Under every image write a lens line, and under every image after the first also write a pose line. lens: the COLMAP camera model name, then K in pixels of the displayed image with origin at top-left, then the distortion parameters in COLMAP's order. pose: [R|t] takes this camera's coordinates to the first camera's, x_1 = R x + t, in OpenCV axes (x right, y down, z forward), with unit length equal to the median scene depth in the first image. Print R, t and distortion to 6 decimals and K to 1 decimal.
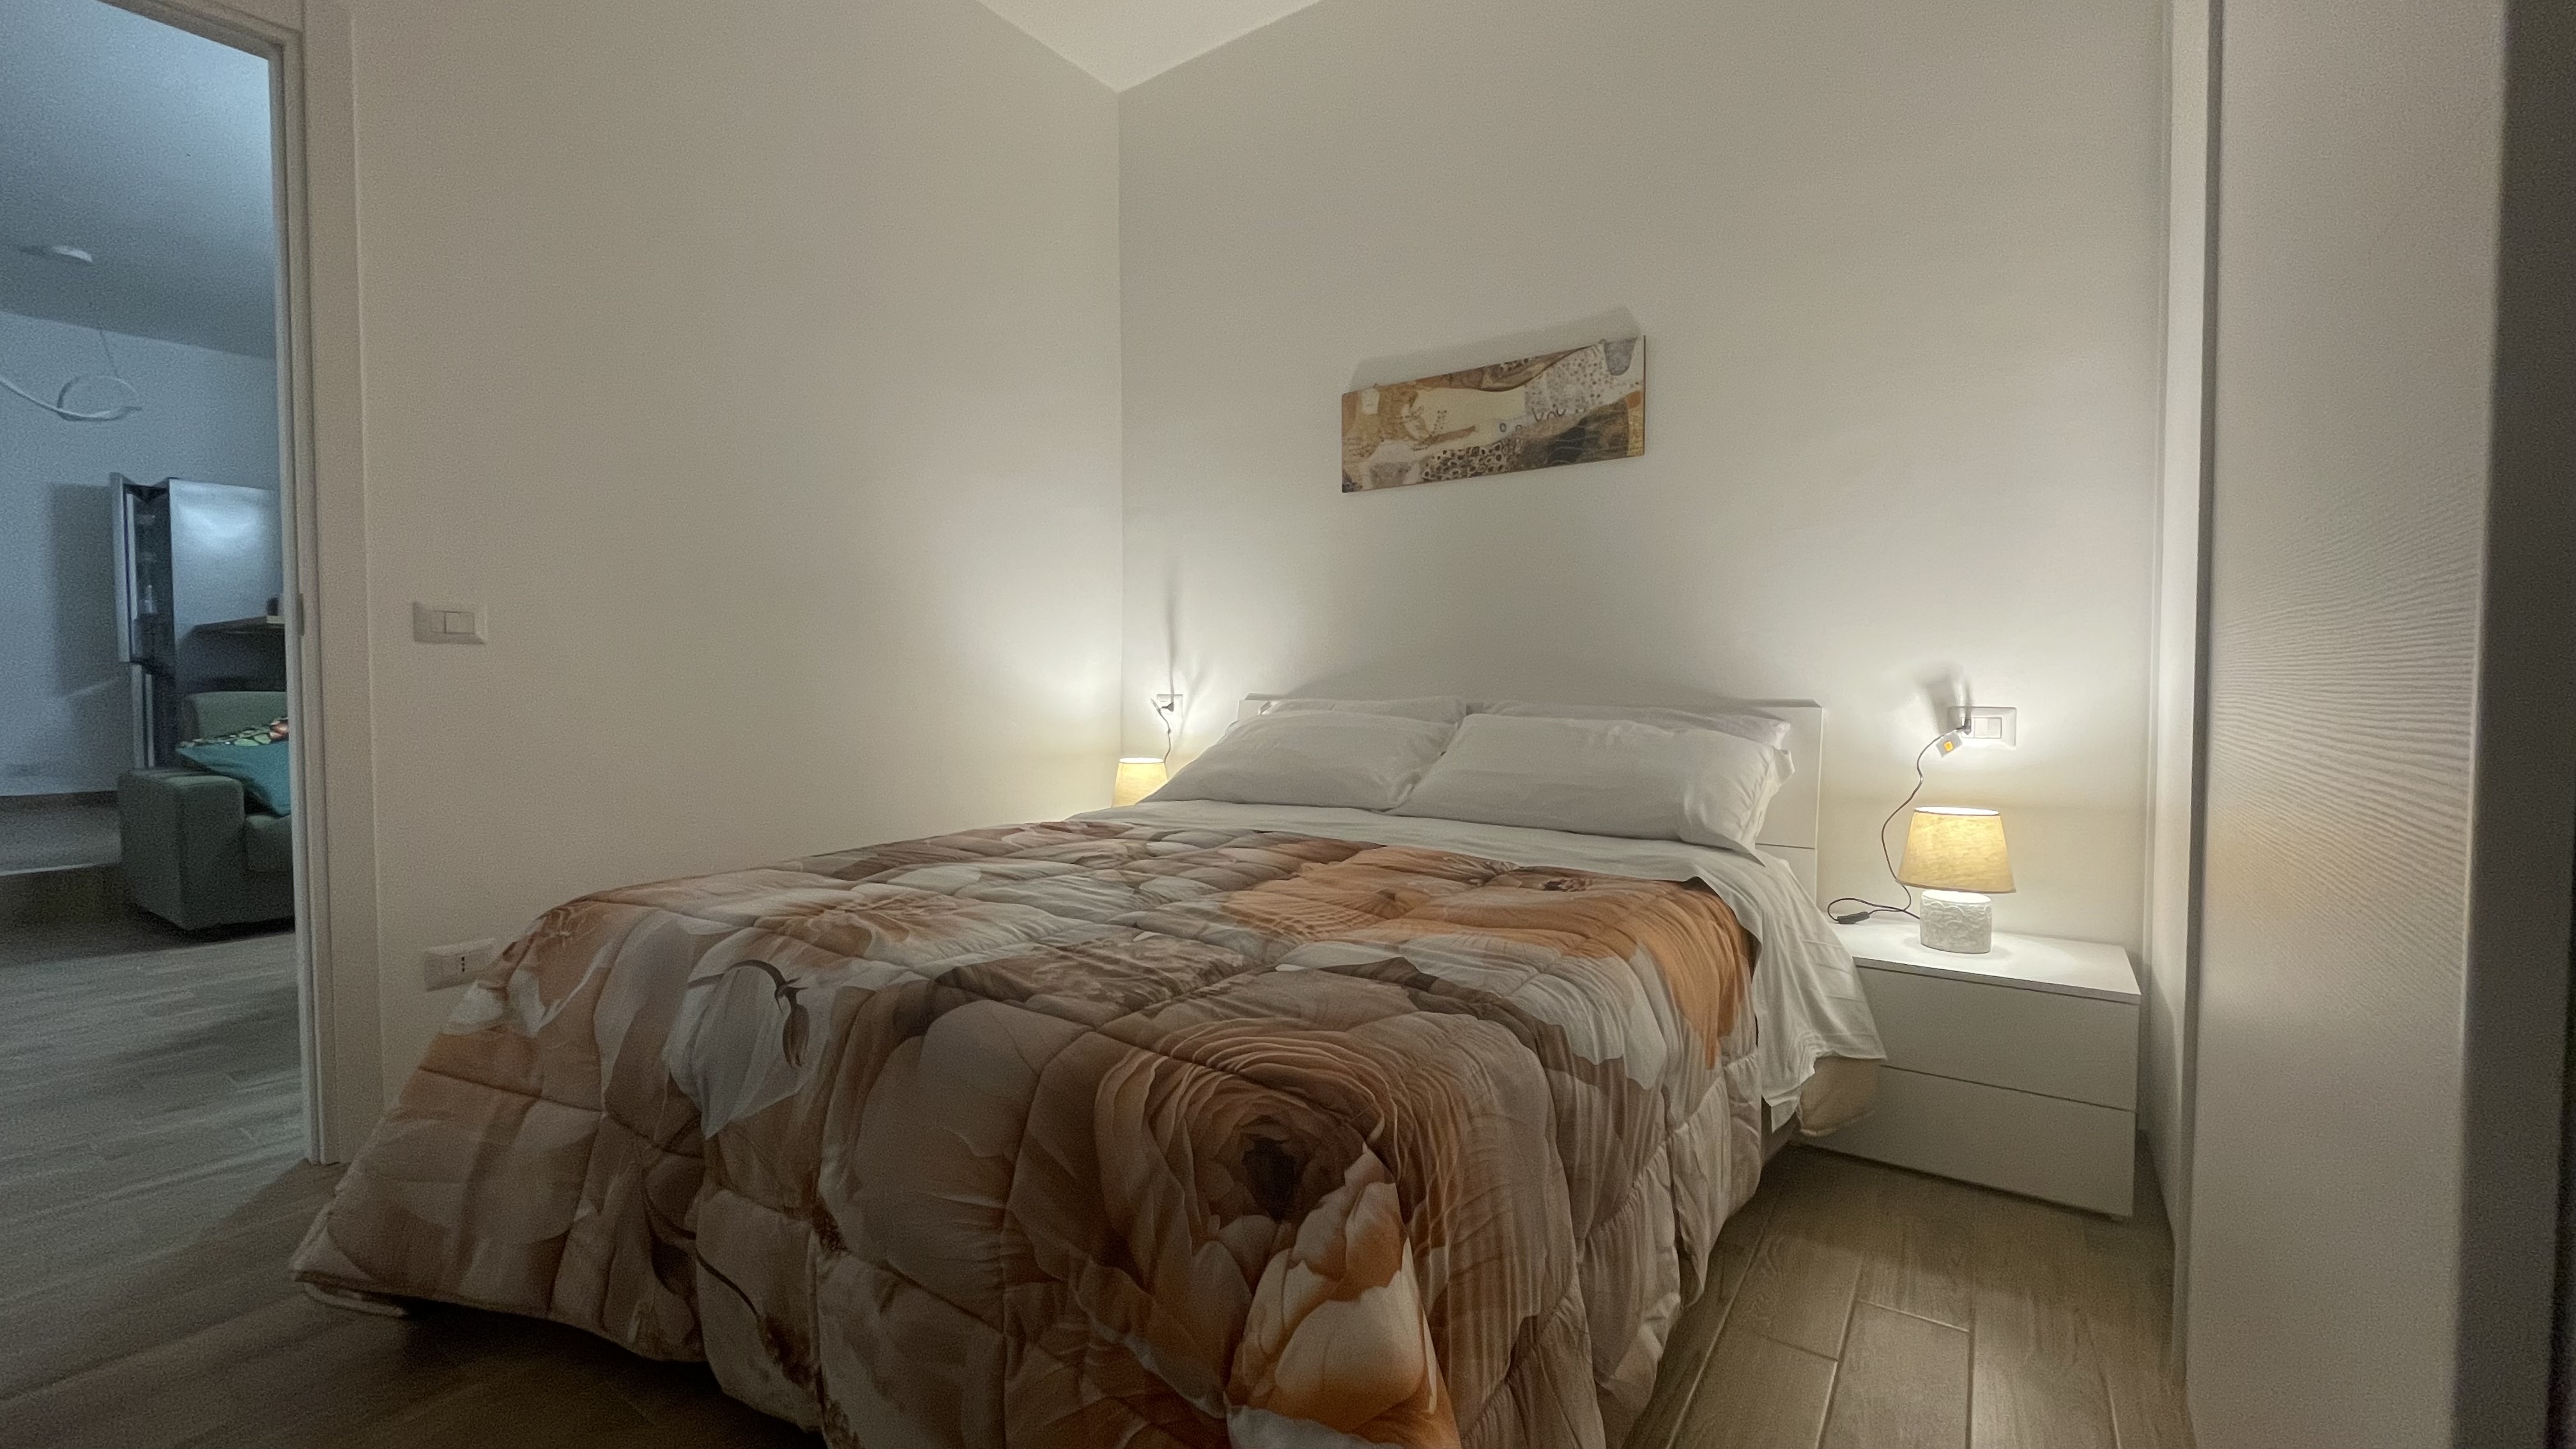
lens RADIAL K [[1060.6, 0, 1288.0], [0, 1060.6, 724.5], [0, 0, 1]] dist [-0.001199, -0.000091]
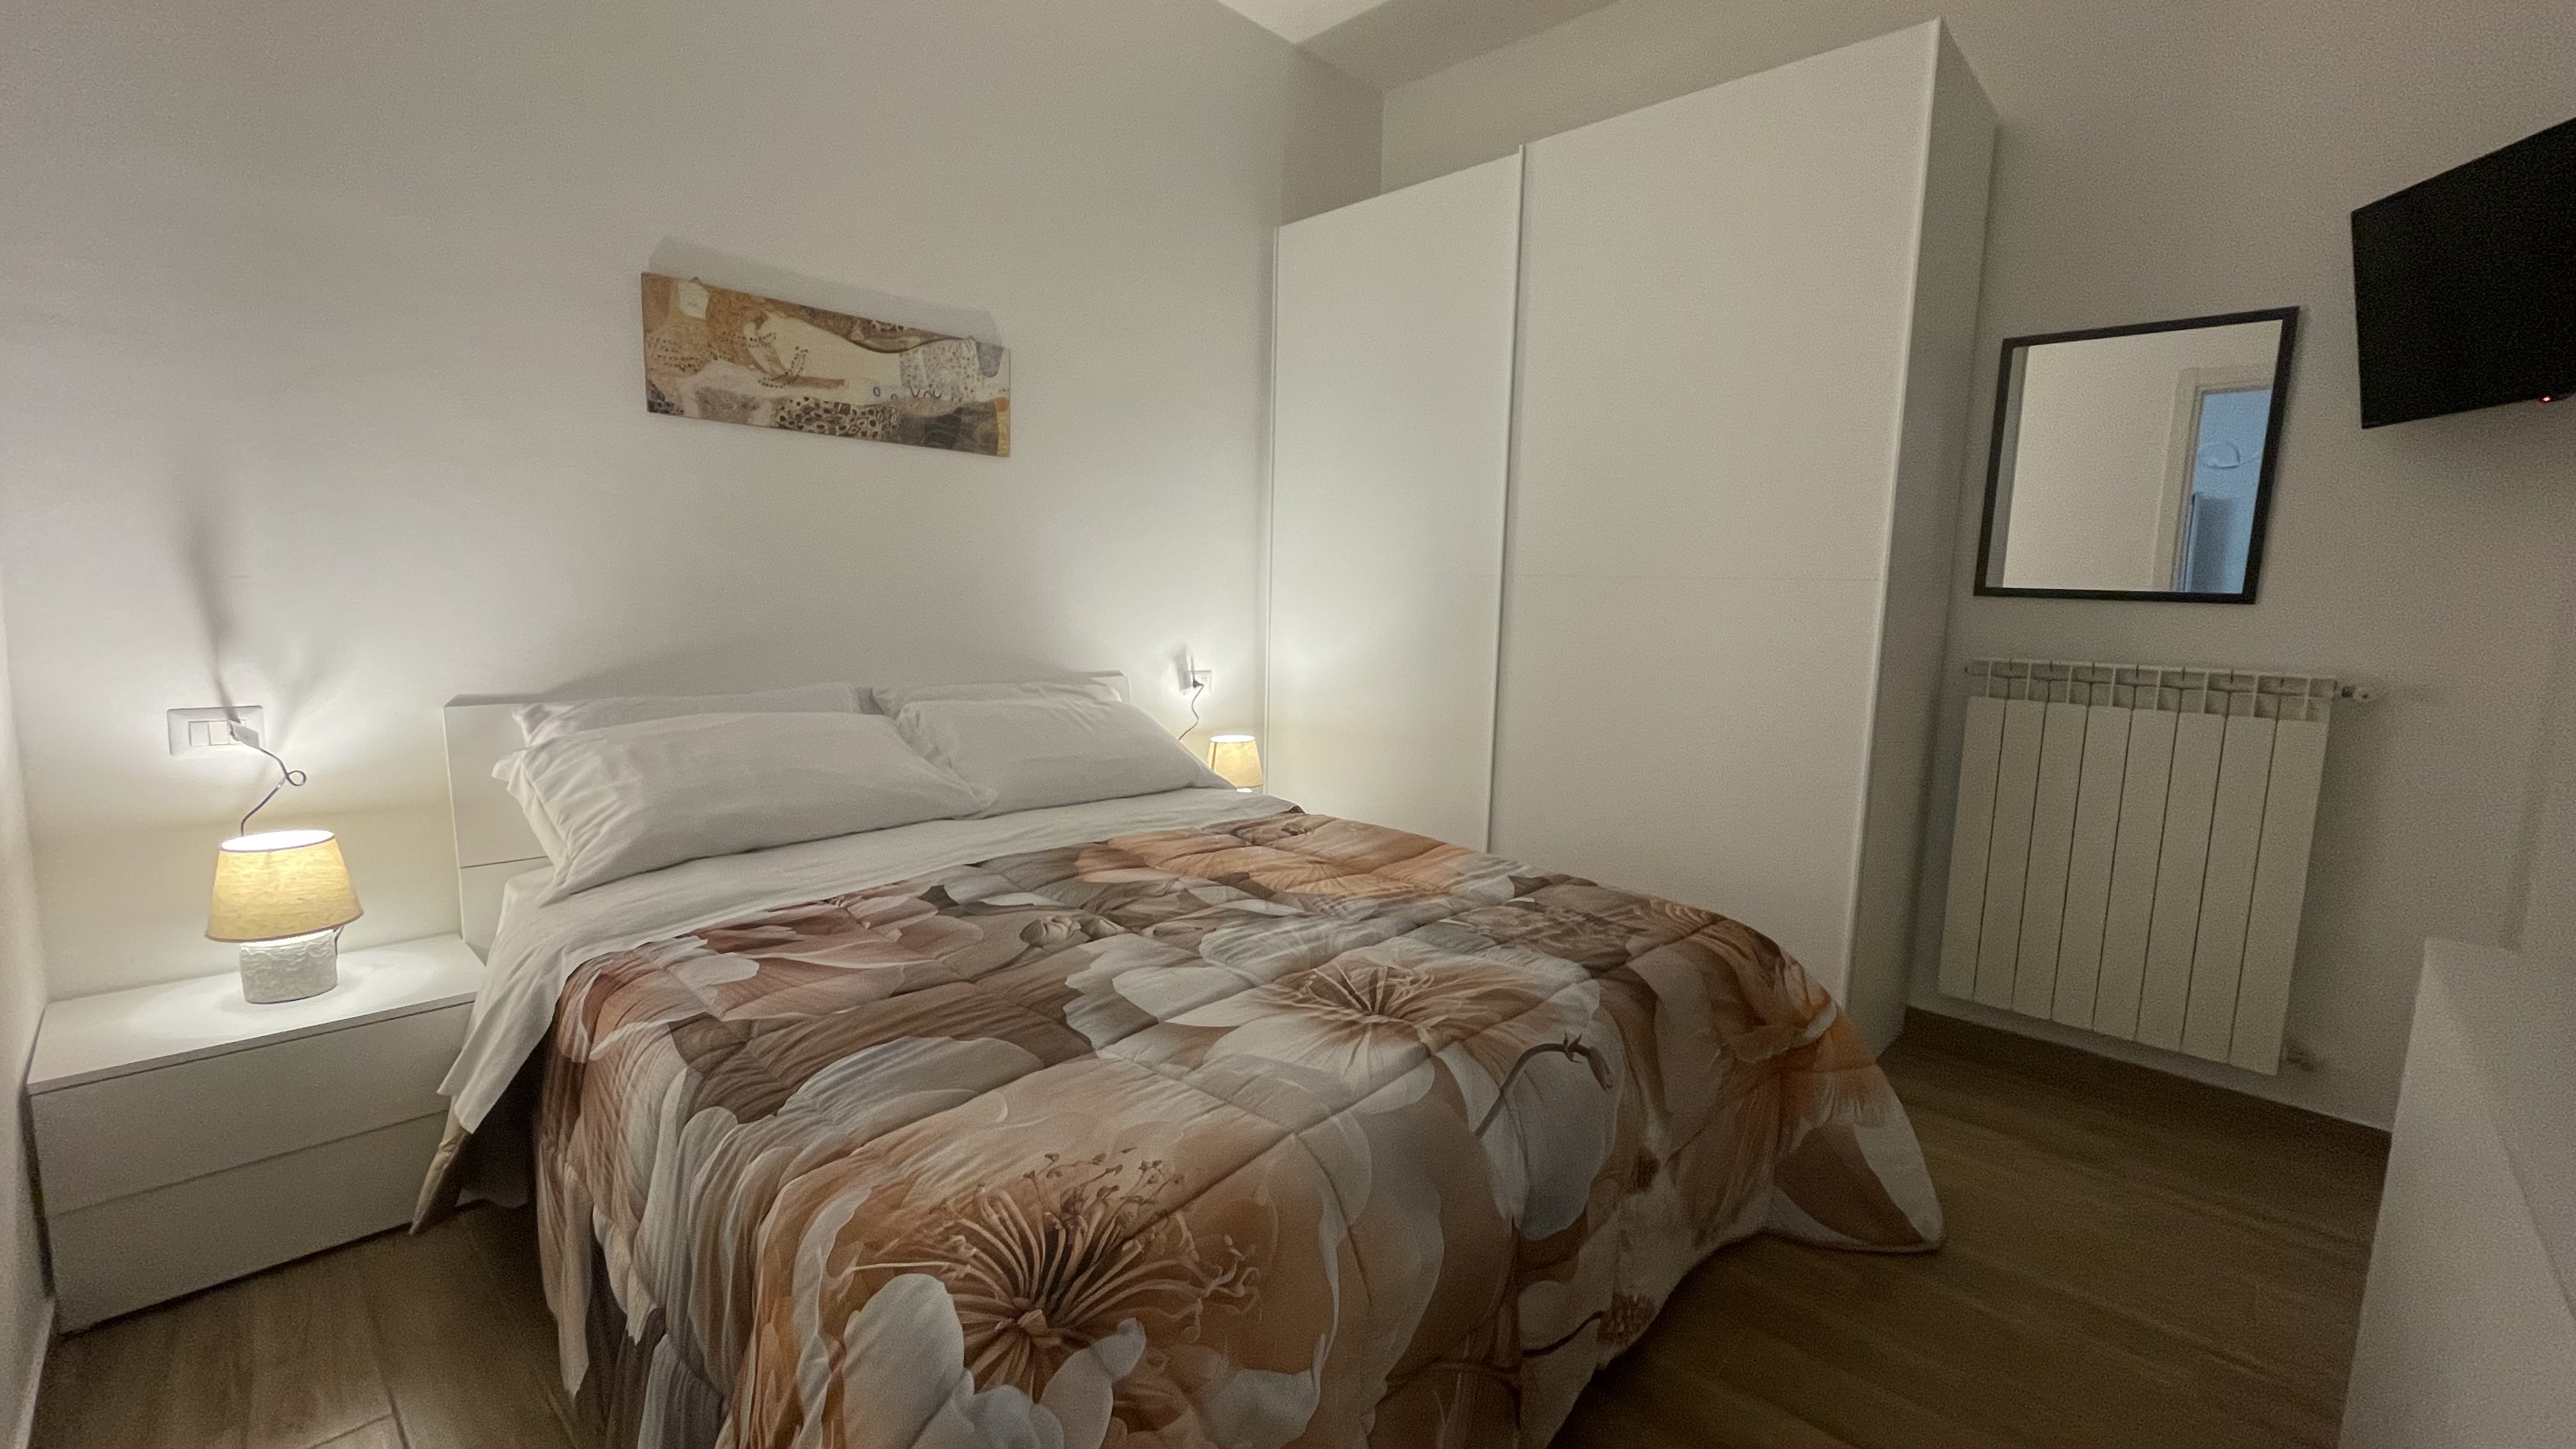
lens RADIAL K [[1060.6, 0, 1288.0], [0, 1060.6, 724.5], [0, 0, 1]] dist [-0.001199, -0.000091]
pose [[0.132574, -0.117989, 0.984125, -0.701183], [0.010587, 0.993001, 0.117627, -0.096137], [-0.991117, -0.005175, 0.132895, 0.519163]]
